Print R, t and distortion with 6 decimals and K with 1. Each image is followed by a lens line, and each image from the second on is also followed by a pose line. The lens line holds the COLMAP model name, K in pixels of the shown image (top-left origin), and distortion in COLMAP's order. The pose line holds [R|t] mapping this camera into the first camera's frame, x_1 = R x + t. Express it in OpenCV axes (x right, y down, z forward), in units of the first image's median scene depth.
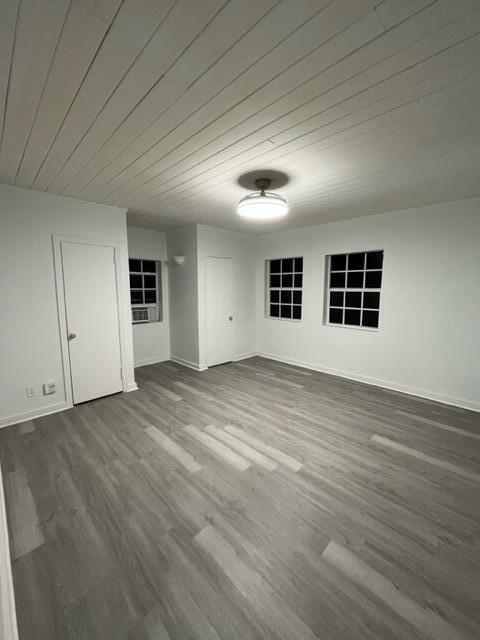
lens RADIAL K [[256.7, 0, 241.4], [0, 256.7, 318.5], [0, 0, 1]] dist [-0.004773, 0.000565]
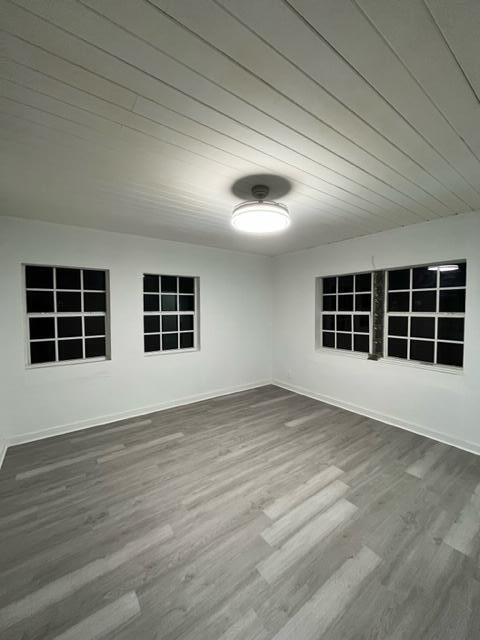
lens RADIAL K [[256.7, 0, 240.3], [0, 256.7, 317.4], [0, 0, 1]] dist [-0.004773, 0.000565]
pose [[0.156506, -0.040188, 0.986859, -0.651300], [0.127493, 0.991634, 0.020163, -0.111945], [-0.979414, 0.122662, 0.160320, 0.808676]]
